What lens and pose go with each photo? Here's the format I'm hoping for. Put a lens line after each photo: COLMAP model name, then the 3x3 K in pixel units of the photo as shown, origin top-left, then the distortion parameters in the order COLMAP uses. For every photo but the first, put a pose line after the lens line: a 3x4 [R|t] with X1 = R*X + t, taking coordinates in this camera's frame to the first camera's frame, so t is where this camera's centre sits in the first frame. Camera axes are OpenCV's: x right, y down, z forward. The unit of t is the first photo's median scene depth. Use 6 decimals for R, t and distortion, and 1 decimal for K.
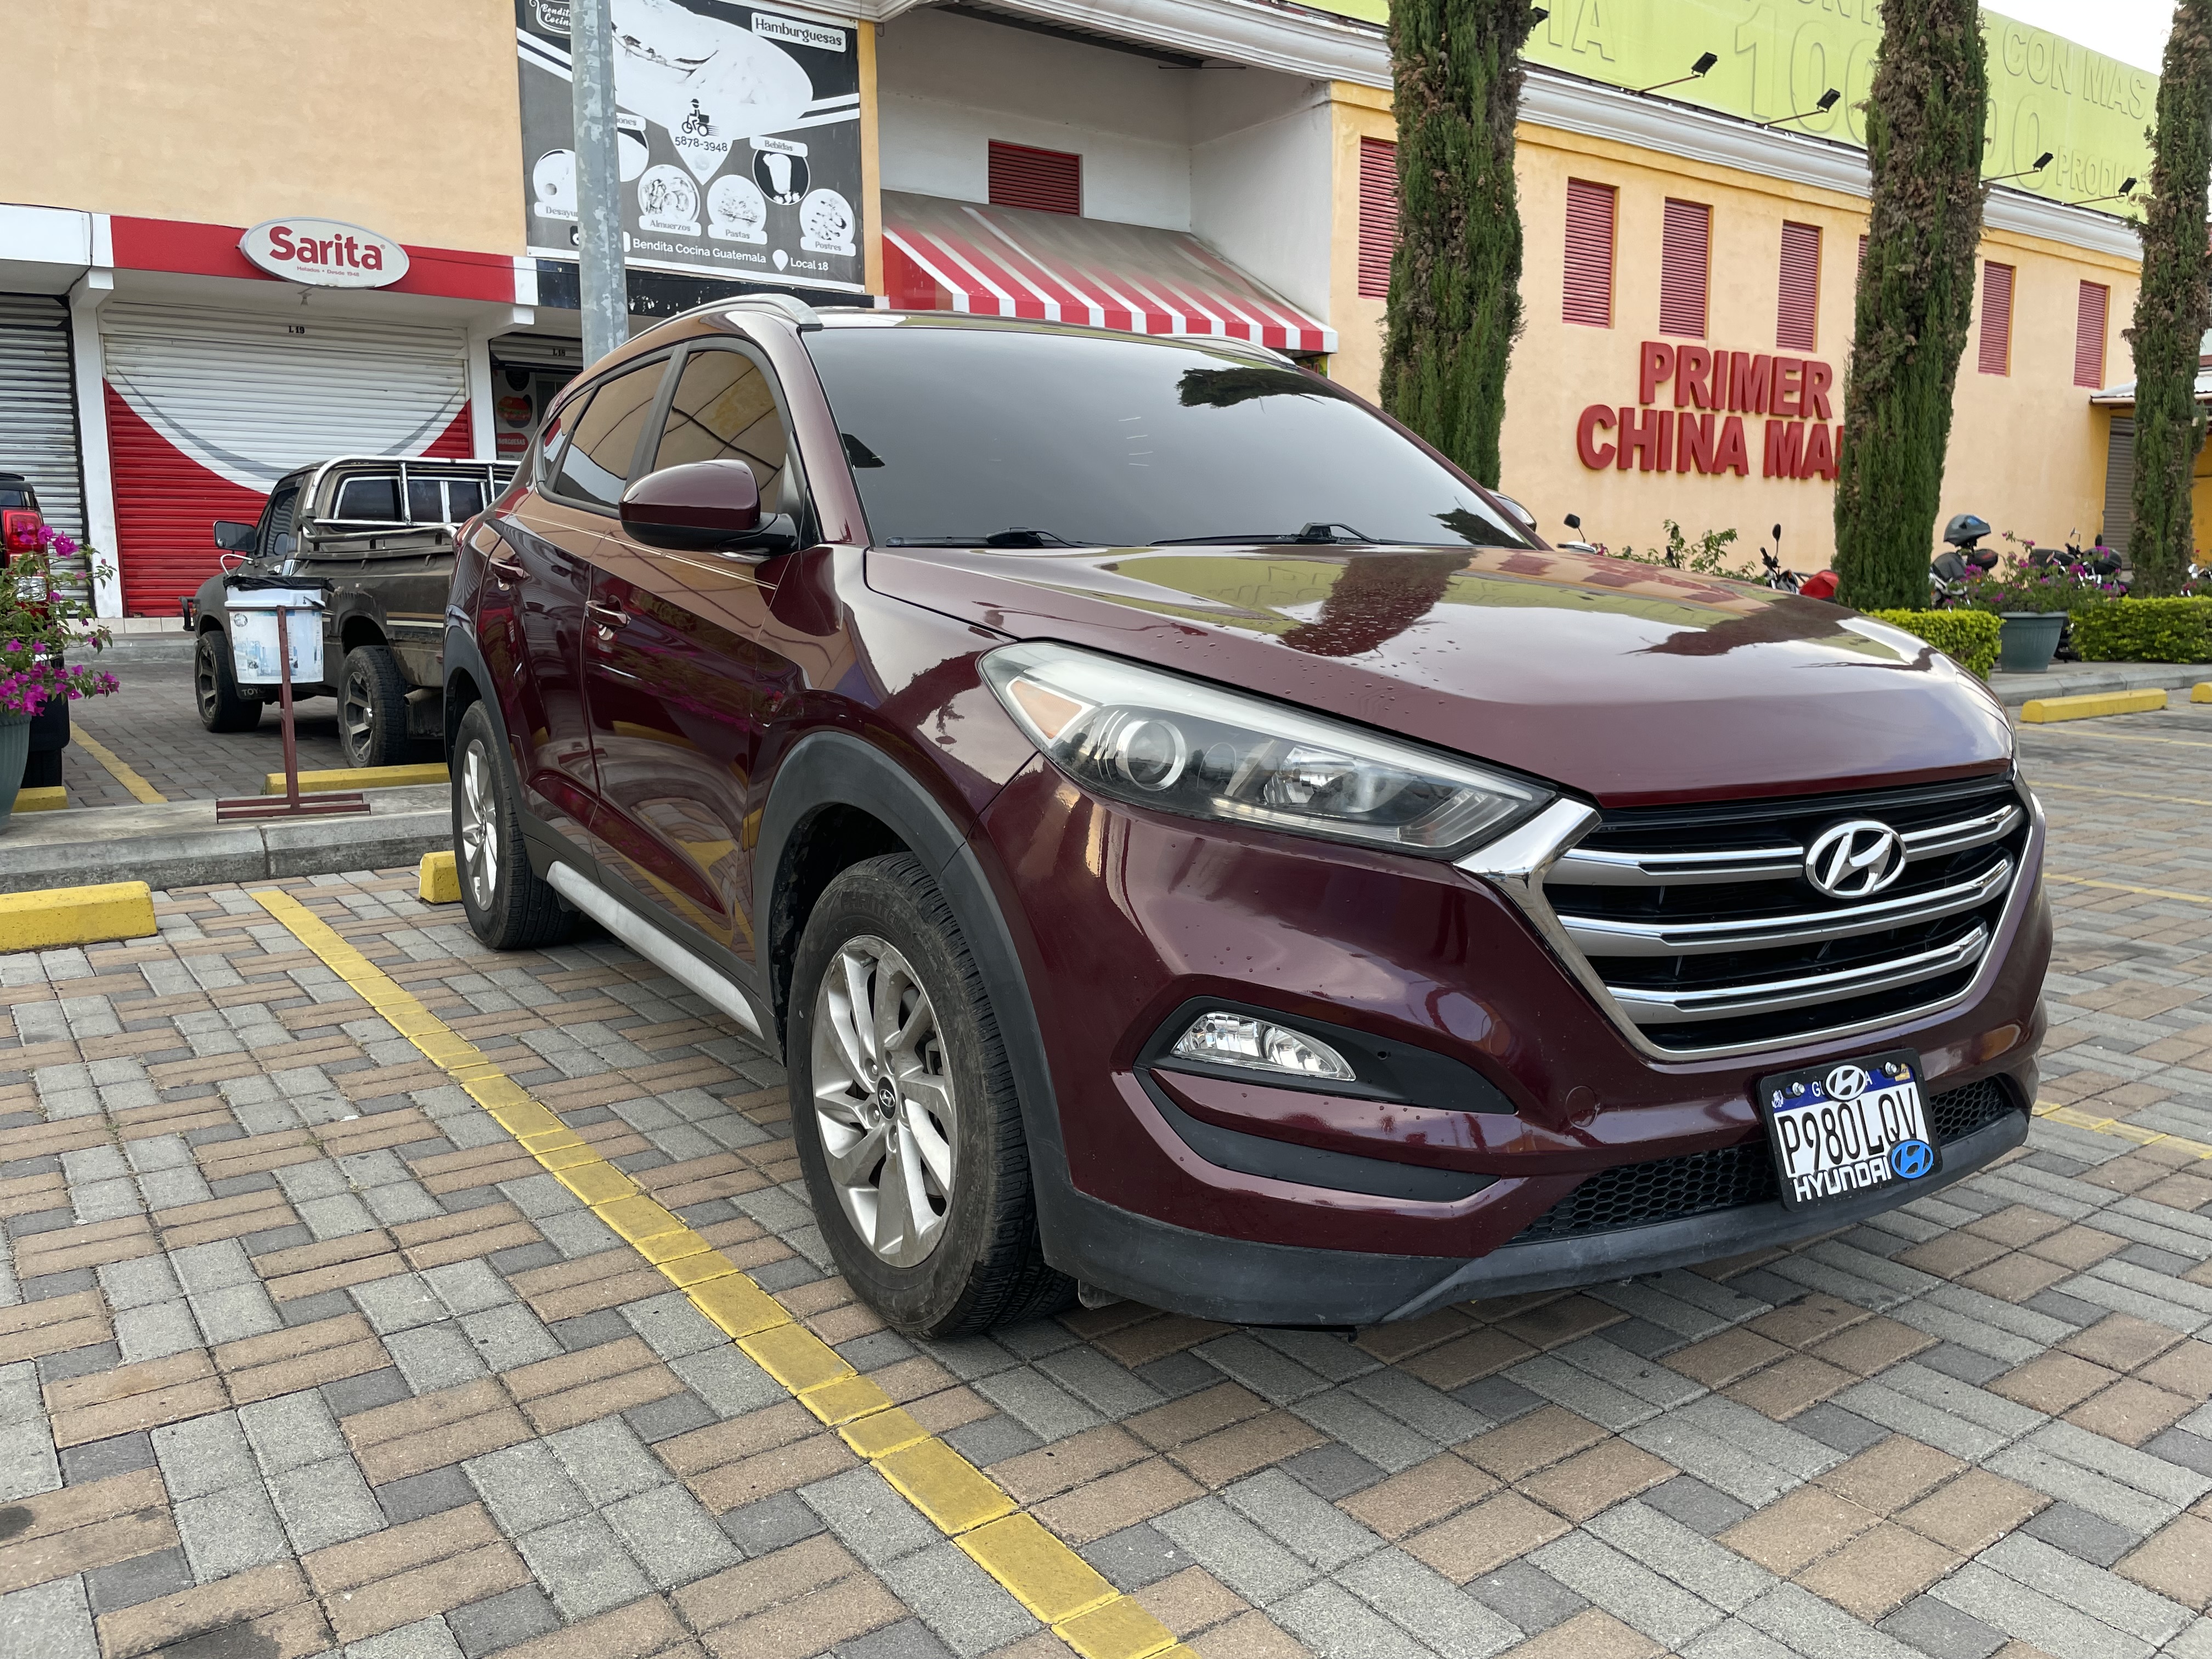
lens RADIAL K [[1677.9, 0, 1133.4], [0, 1677.9, 807.2], [0, 0, 1]] dist [0.085992, -0.115754]
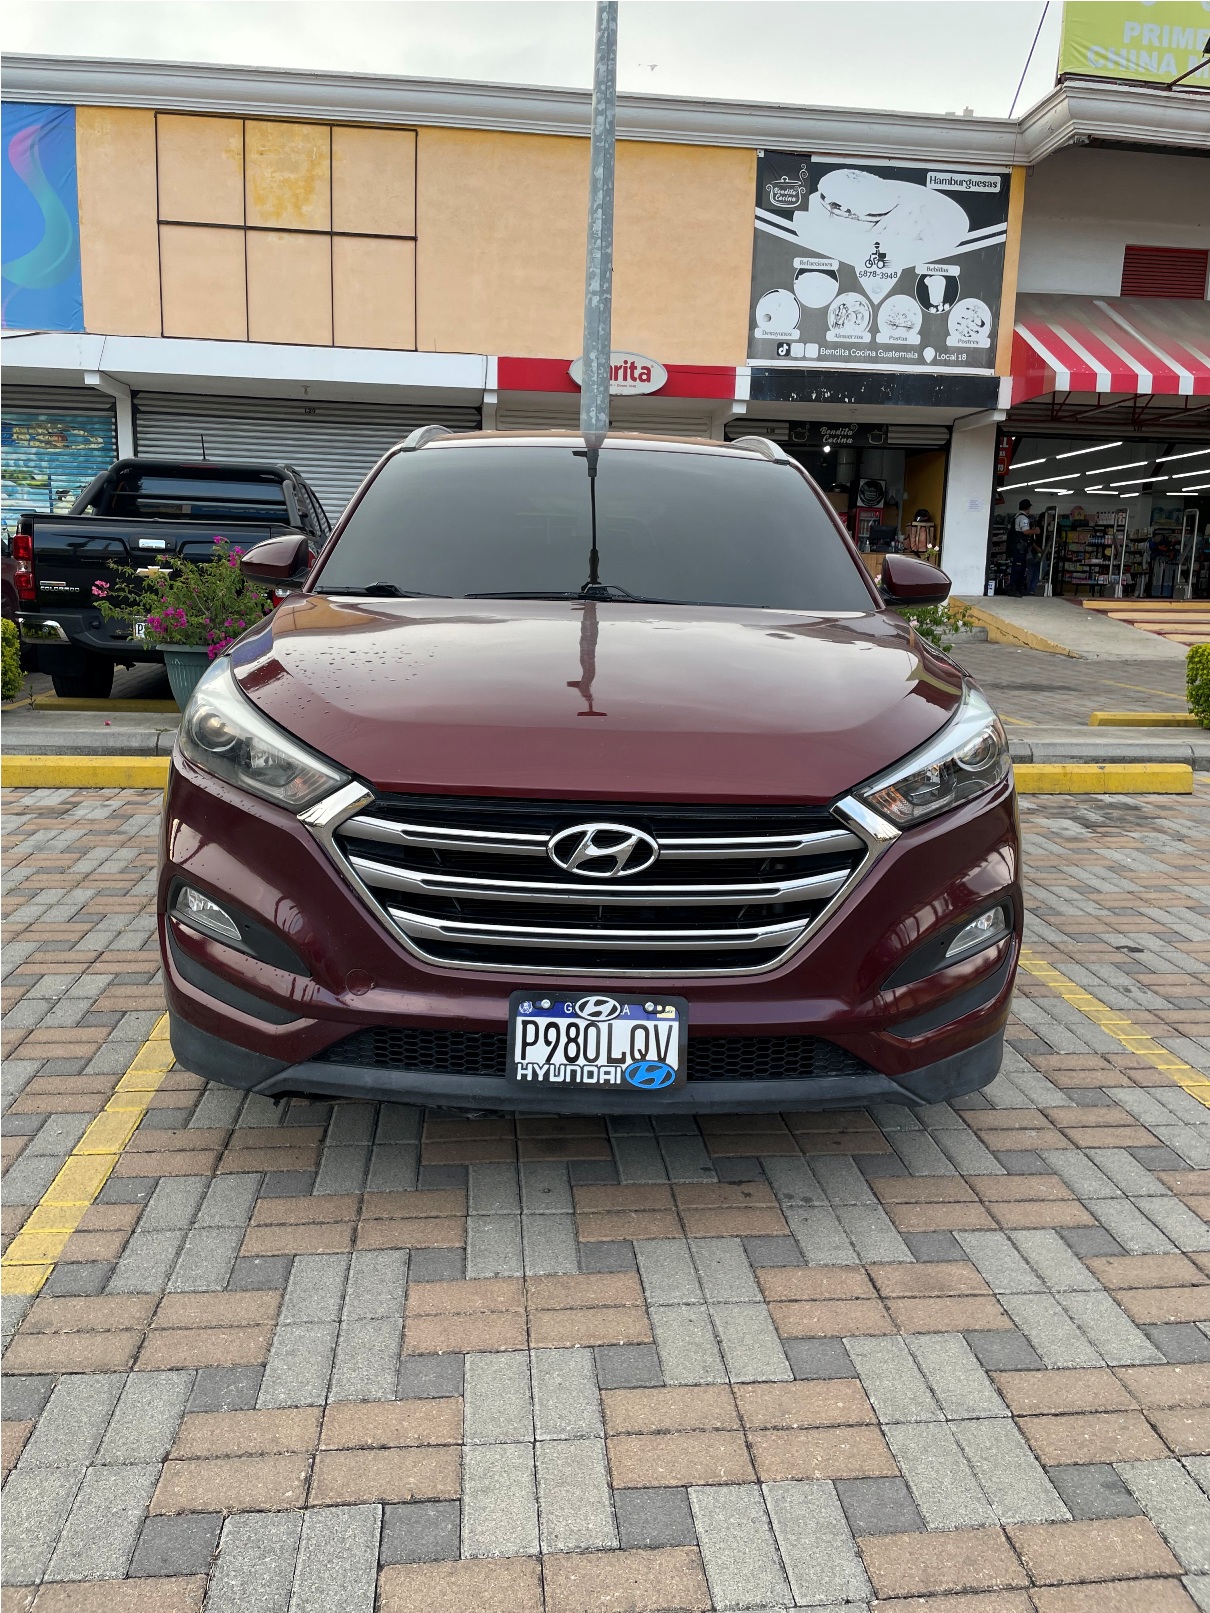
lens RADIAL K [[1229.8, 0, 617.5], [0, 1229.8, 784.2], [0, 0, 1]] dist [0.094316, -0.140331]
pose [[0.866270, 0.109529, -0.487421, 0.214402], [-0.097437, 0.993976, 0.050188, -0.017464], [0.489982, 0.004017, 0.871723, 0.028857]]
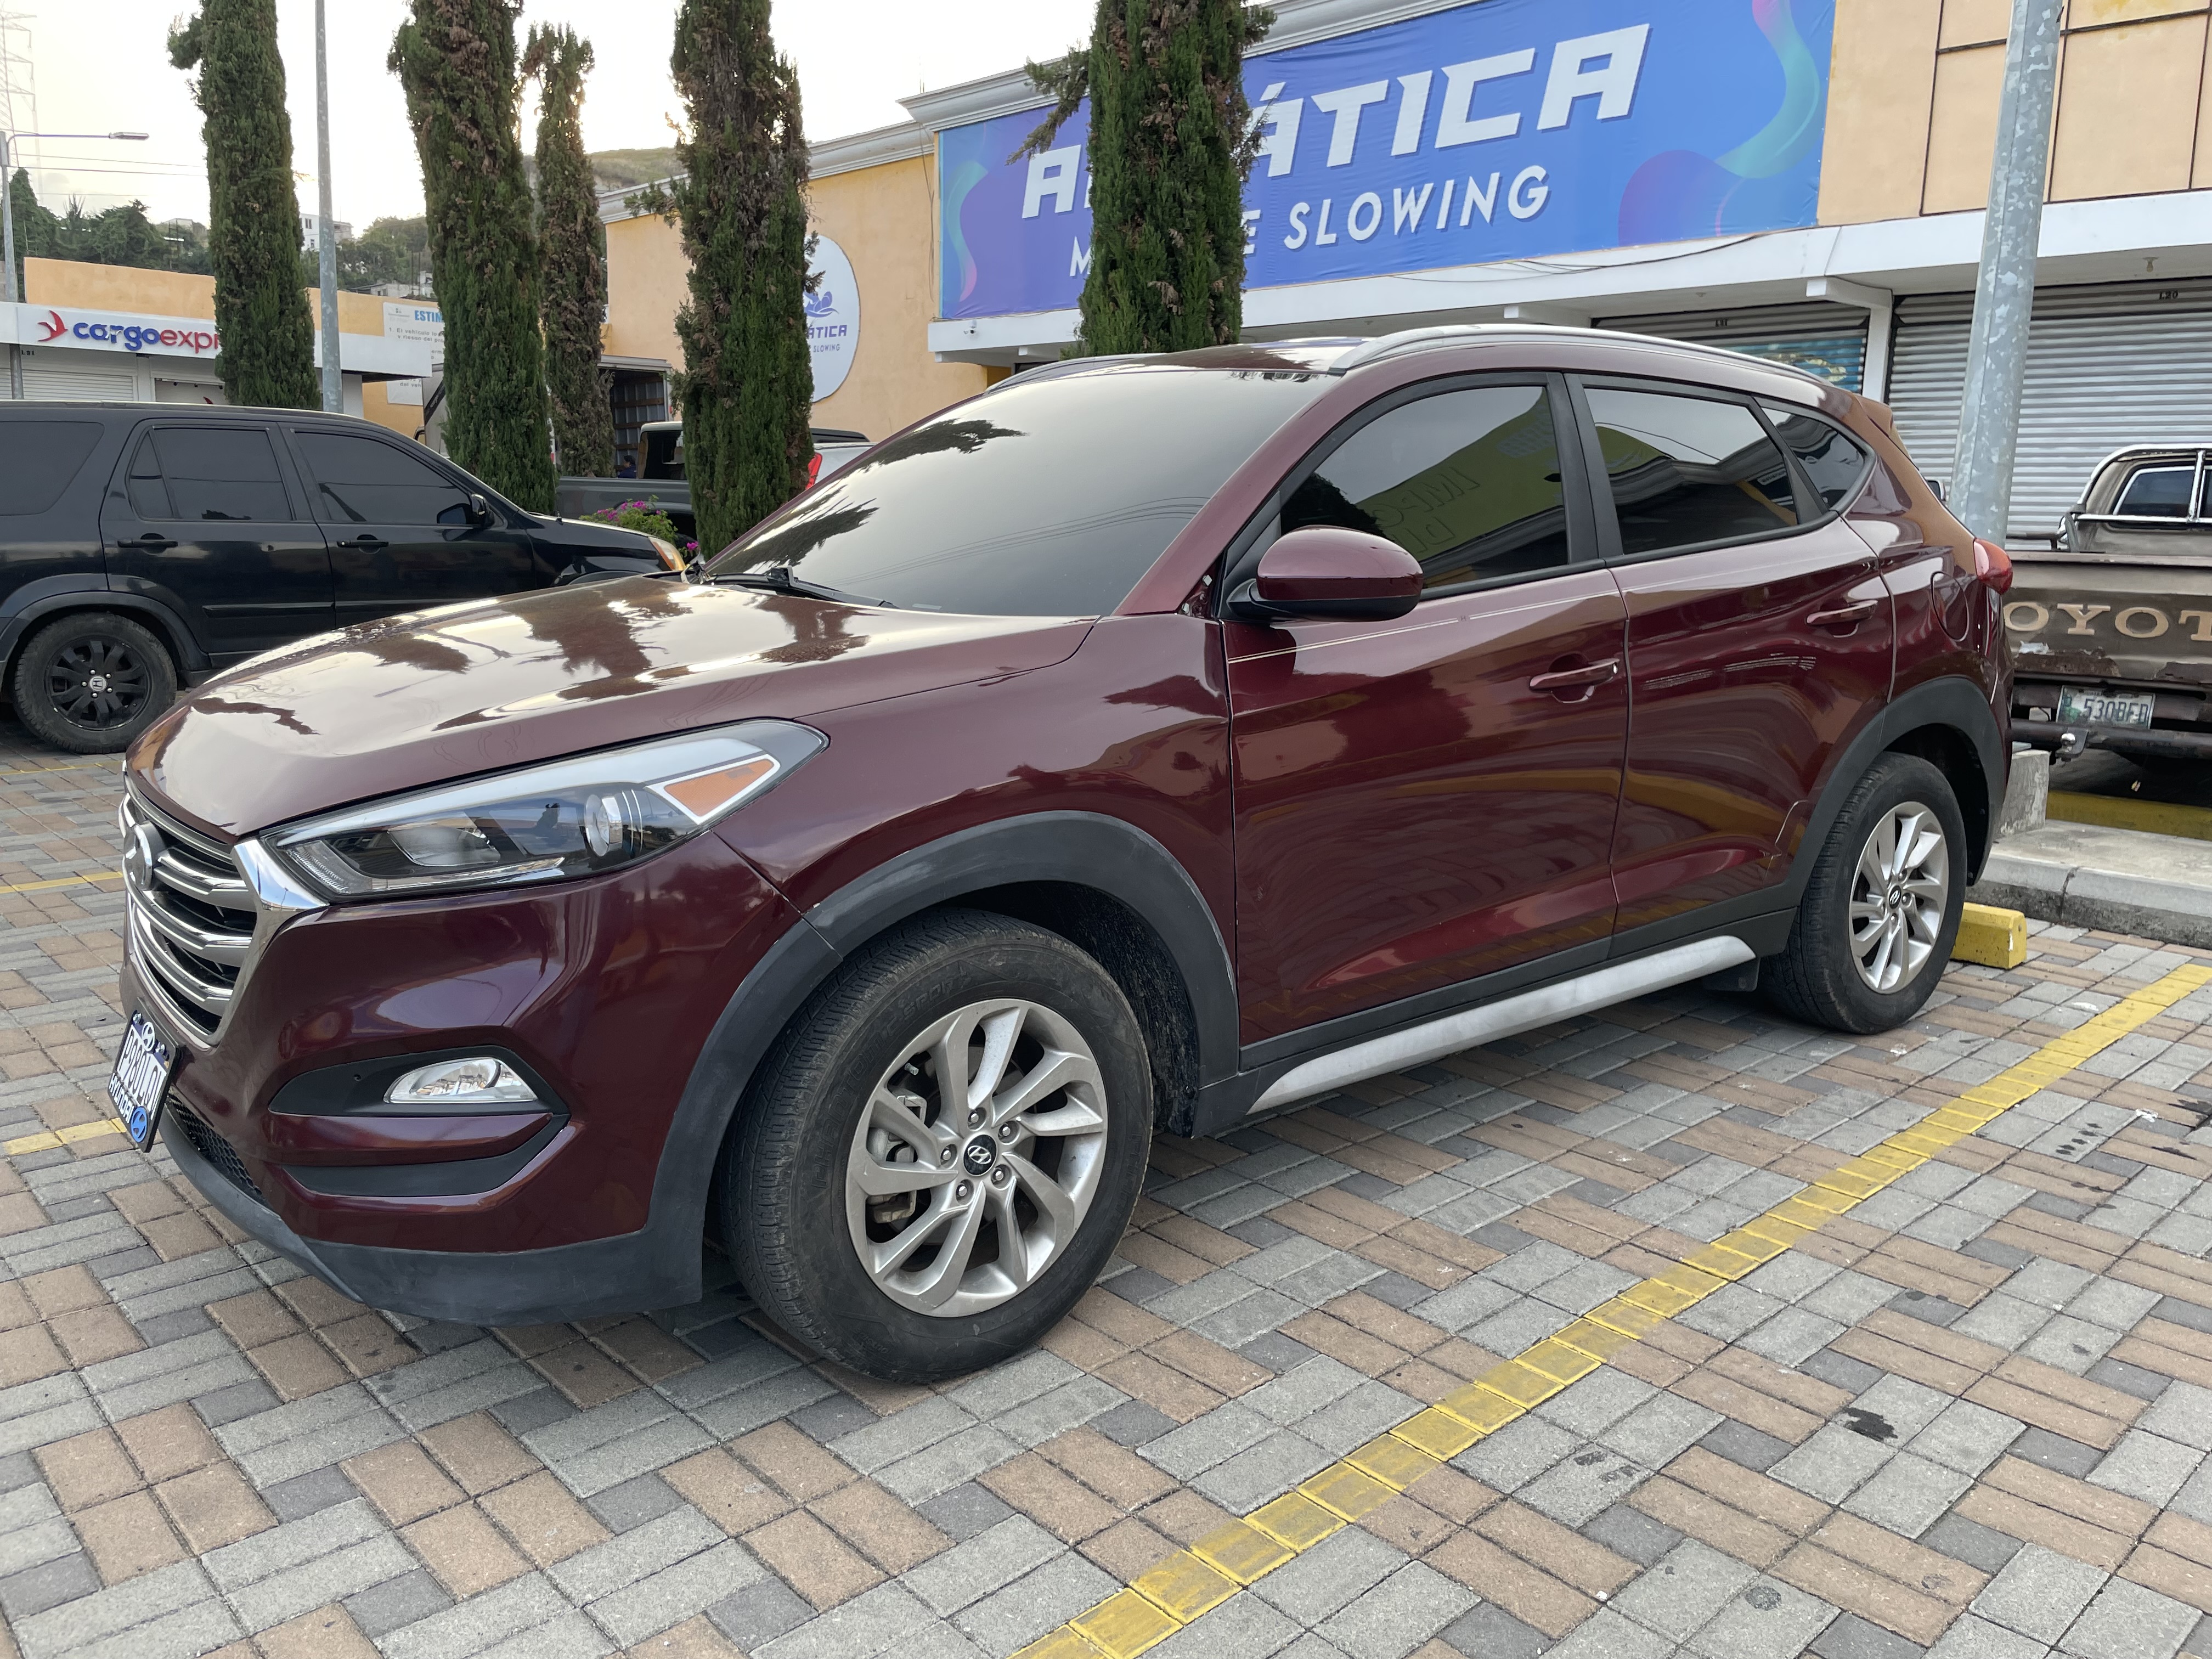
lens RADIAL K [[1677.9, 0, 1133.4], [0, 1677.9, 807.2], [0, 0, 1]] dist [0.085992, -0.115754]
pose [[0.122160, 0.179563, -0.976132, 0.398124], [-0.161137, 0.974038, 0.159011, -0.074146], [0.979342, 0.137867, 0.147923, 0.353409]]
